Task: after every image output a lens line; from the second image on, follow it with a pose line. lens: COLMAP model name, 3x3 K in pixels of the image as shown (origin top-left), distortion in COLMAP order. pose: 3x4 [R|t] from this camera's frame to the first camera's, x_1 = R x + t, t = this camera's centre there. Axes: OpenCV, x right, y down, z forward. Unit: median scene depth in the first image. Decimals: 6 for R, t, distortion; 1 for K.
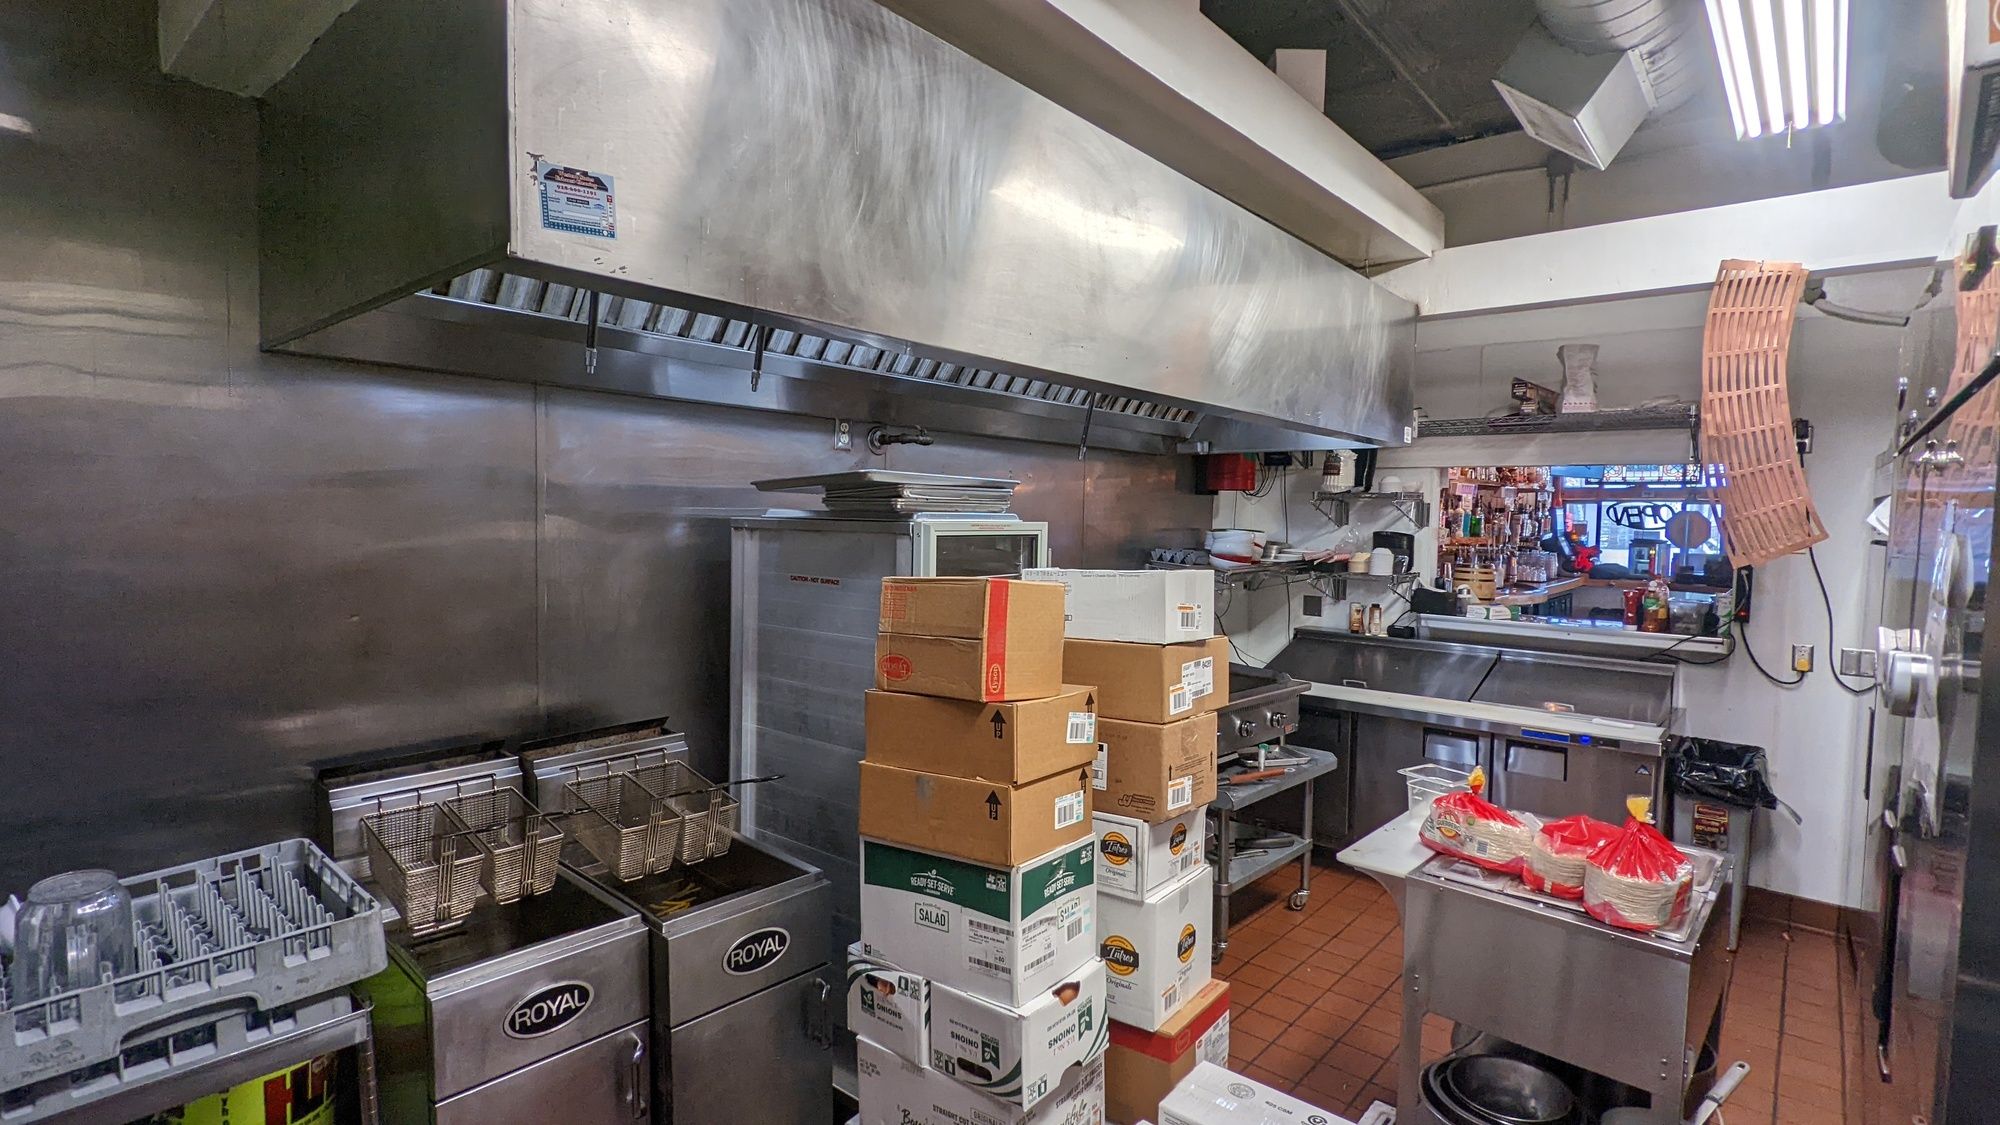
lens RADIAL K [[943.0, 0, 993.8], [0, 943.0, 557.2], [0, 0, 1]] dist [-0.013831, -0.000191]
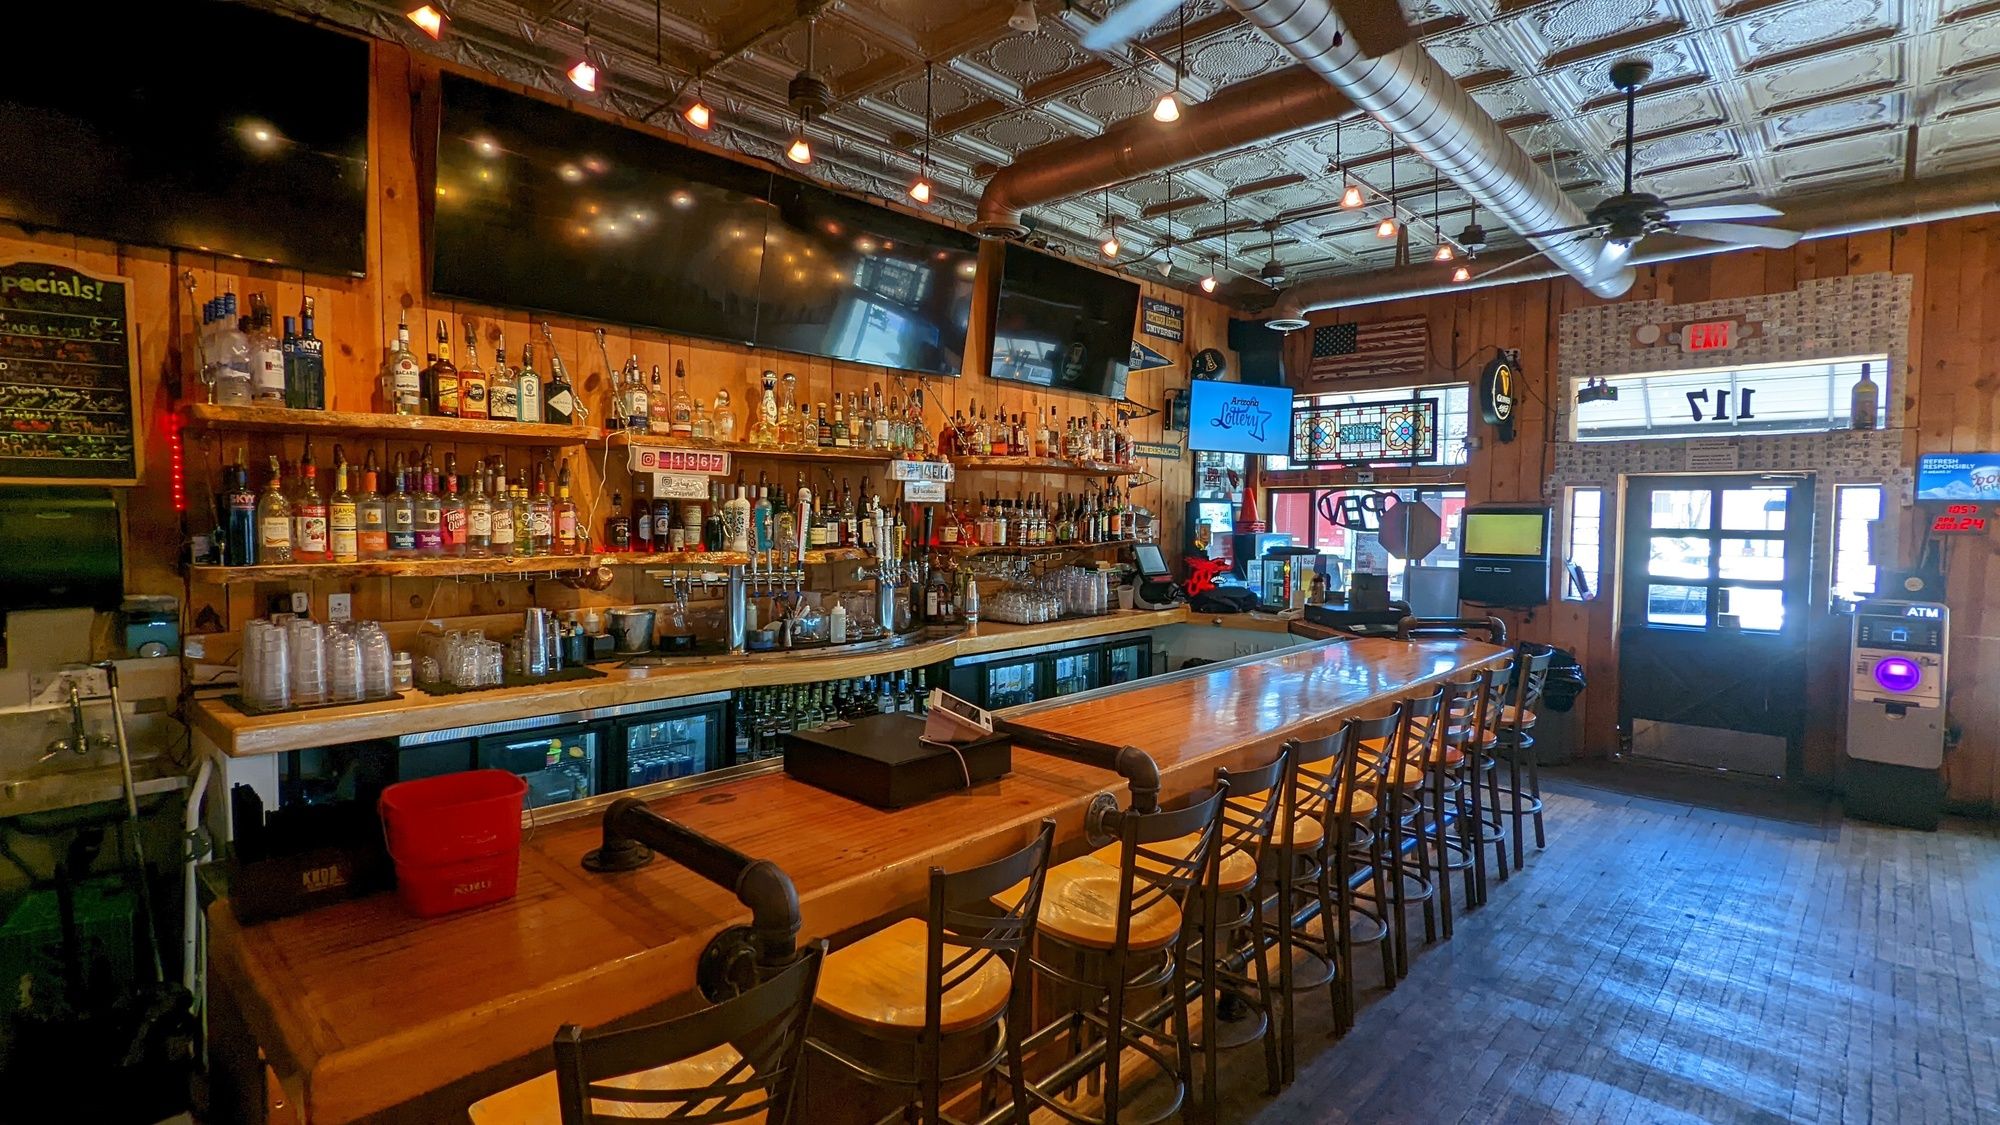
lens RADIAL K [[943.0, 0, 993.8], [0, 943.0, 557.2], [0, 0, 1]] dist [-0.013831, -0.000191]
pose [[0.999214, -0.008305, -0.038755, 1.043291], [0.008316, 0.999965, 0.000126, -0.028954], [0.038753, -0.000448, 0.999249, 0.721682]]
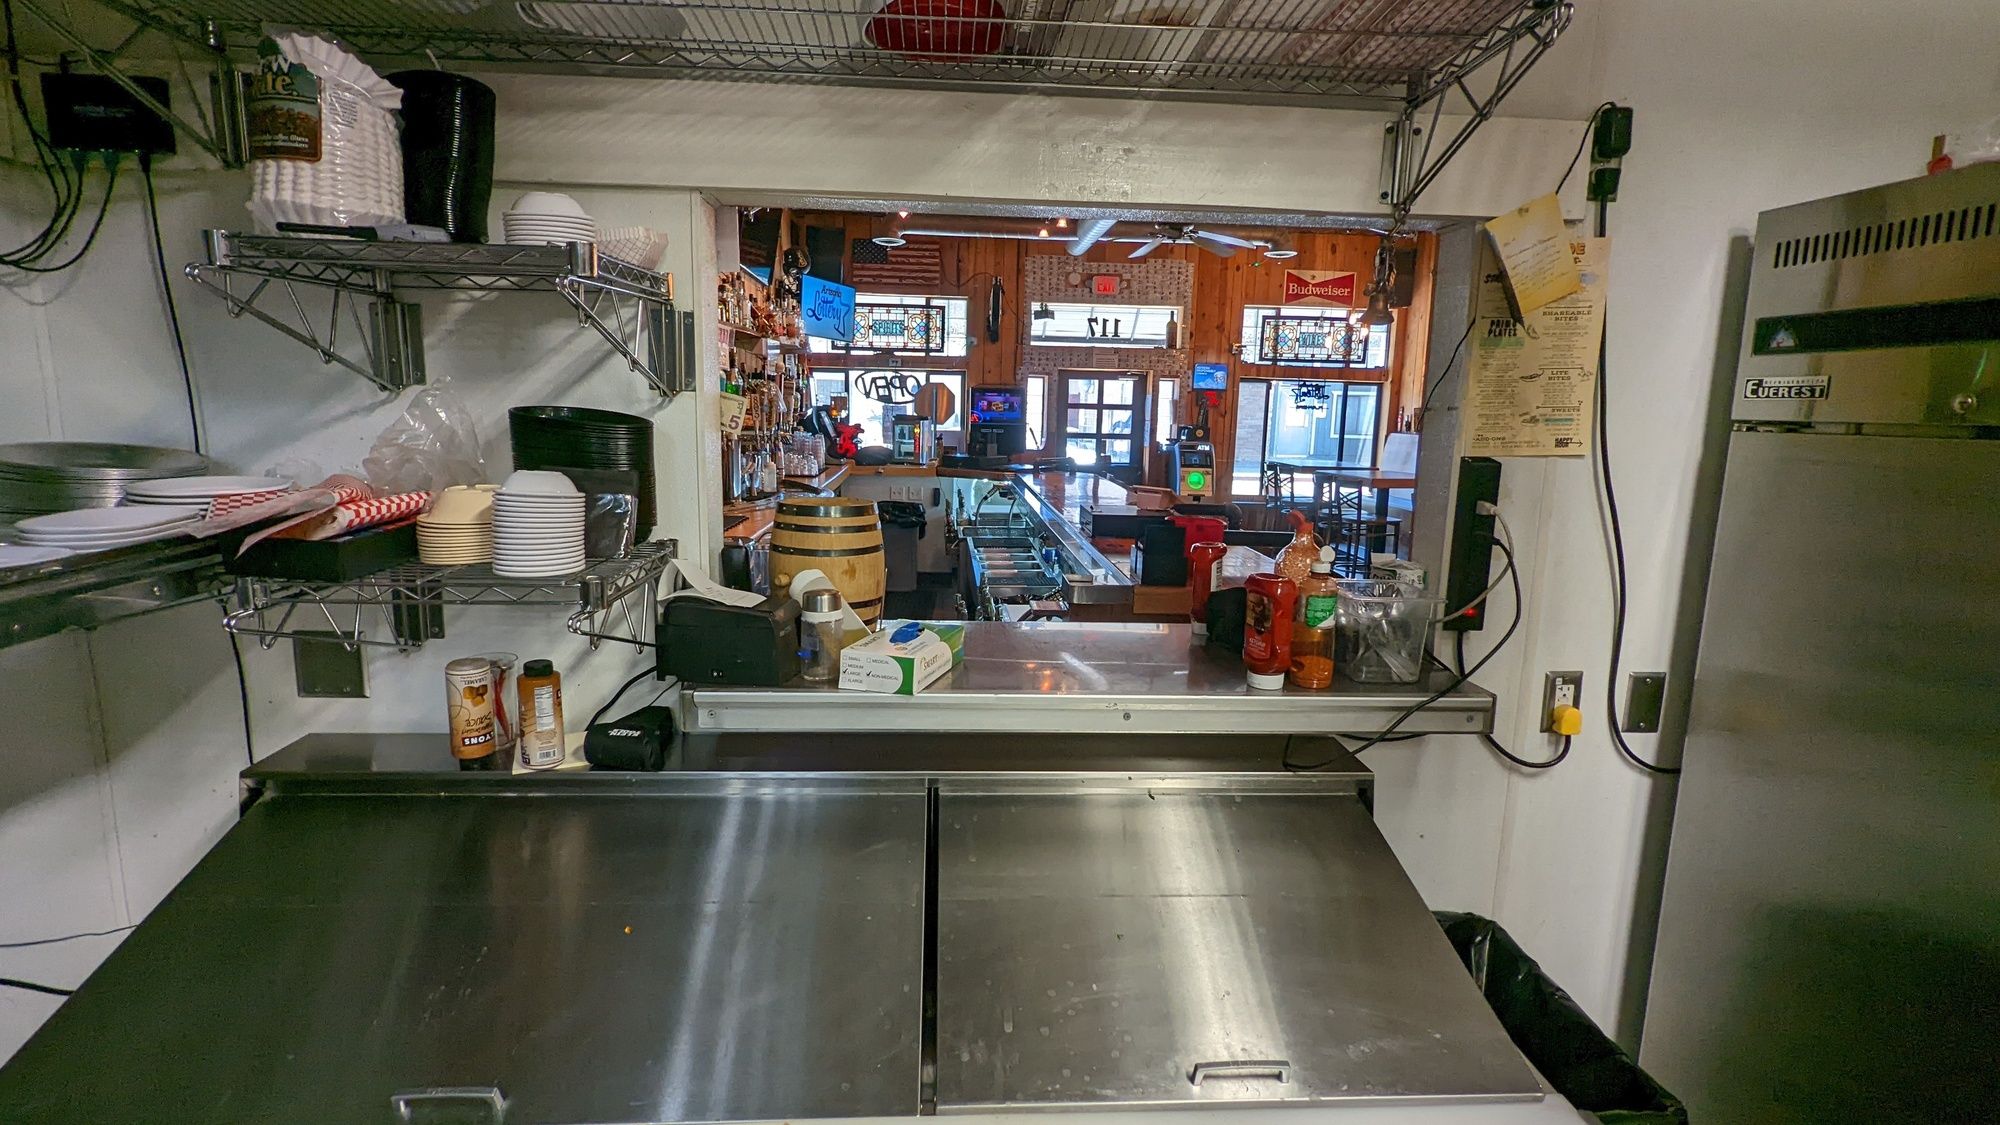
lens RADIAL K [[943.0, 0, 993.8], [0, 943.0, 557.2], [0, 0, 1]] dist [-0.013831, -0.000191]
pose [[0.711503, -0.113606, 0.693439, 0.294449], [0.021917, 0.989952, 0.139695, -0.018225], [-0.702341, -0.084196, 0.706844, 0.667484]]
